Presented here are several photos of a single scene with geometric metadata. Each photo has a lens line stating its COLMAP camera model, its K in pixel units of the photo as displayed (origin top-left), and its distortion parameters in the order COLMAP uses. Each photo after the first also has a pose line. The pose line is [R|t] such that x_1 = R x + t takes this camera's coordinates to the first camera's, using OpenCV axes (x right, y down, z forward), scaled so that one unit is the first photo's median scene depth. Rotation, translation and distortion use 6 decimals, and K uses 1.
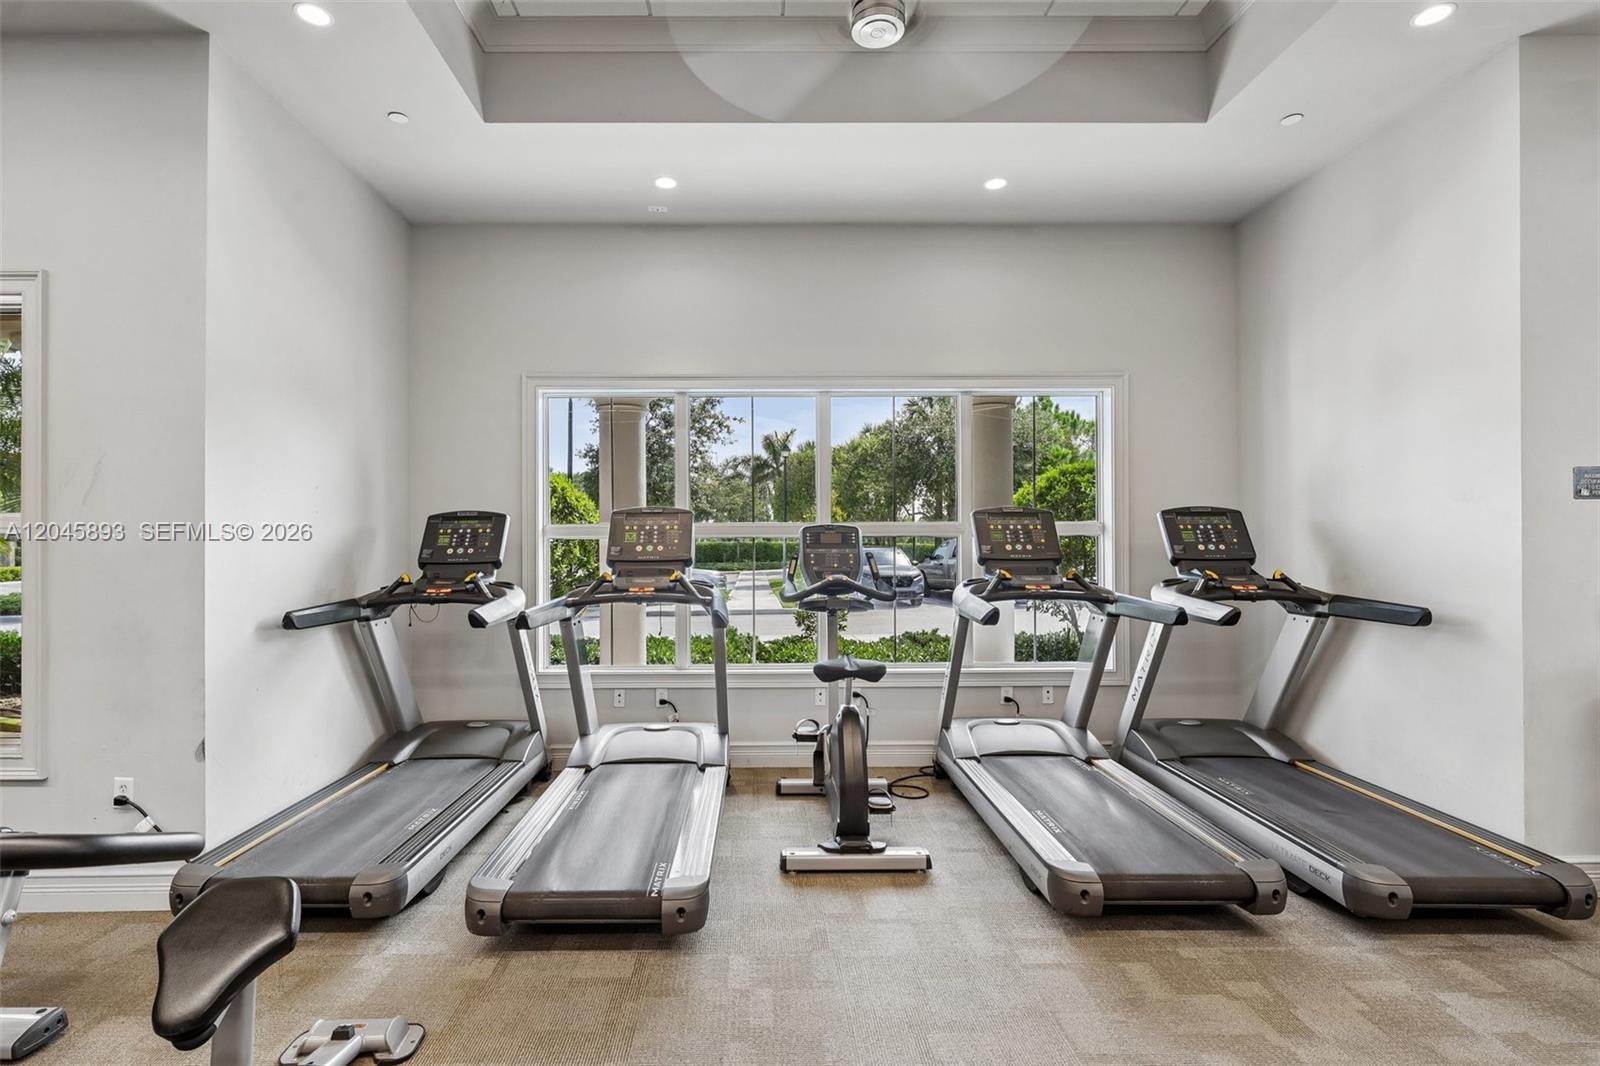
lens RADIAL K [[780.1, 0, 820.2], [0, 780.1, 530.2], [0, 0, 1]] dist [0.002289, 0.001067]
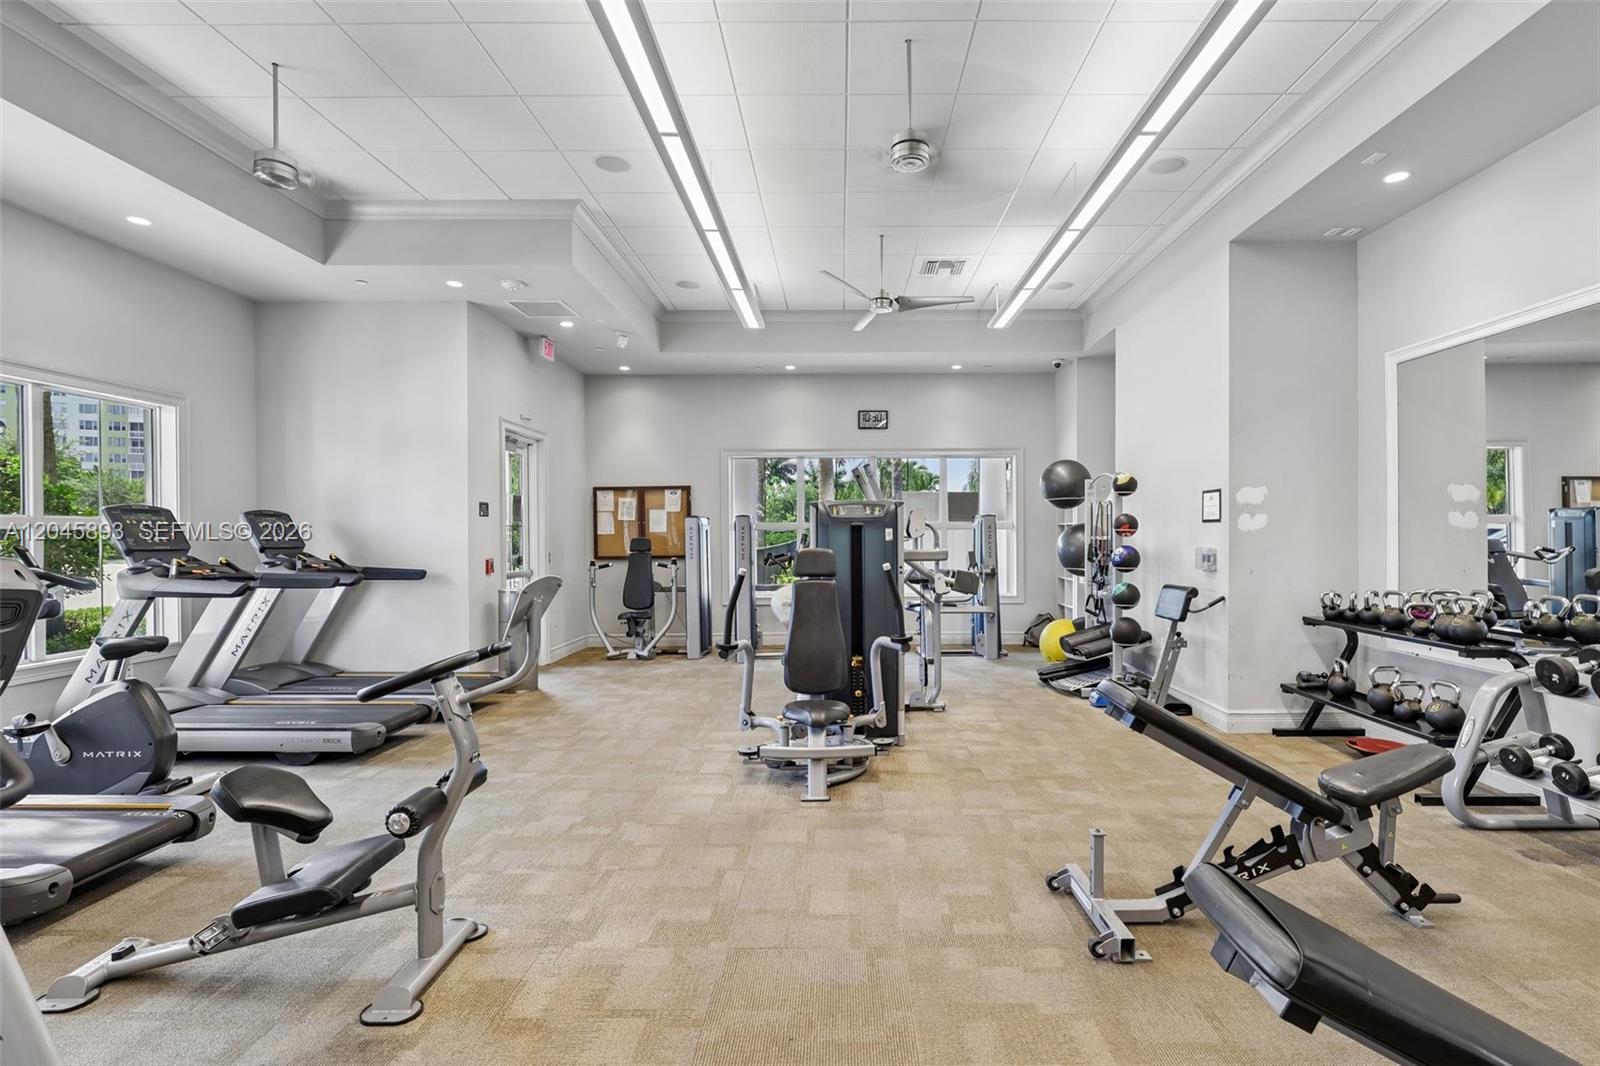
lens RADIAL K [[780.1, 0, 820.2], [0, 780.1, 530.2], [0, 0, 1]] dist [0.002289, 0.001067]
pose [[0.037958, 0.007219, 0.999253, -0.896265], [-0.020026, 0.999779, -0.006462, -0.006083], [-0.999079, -0.019765, 0.038094, -0.044620]]
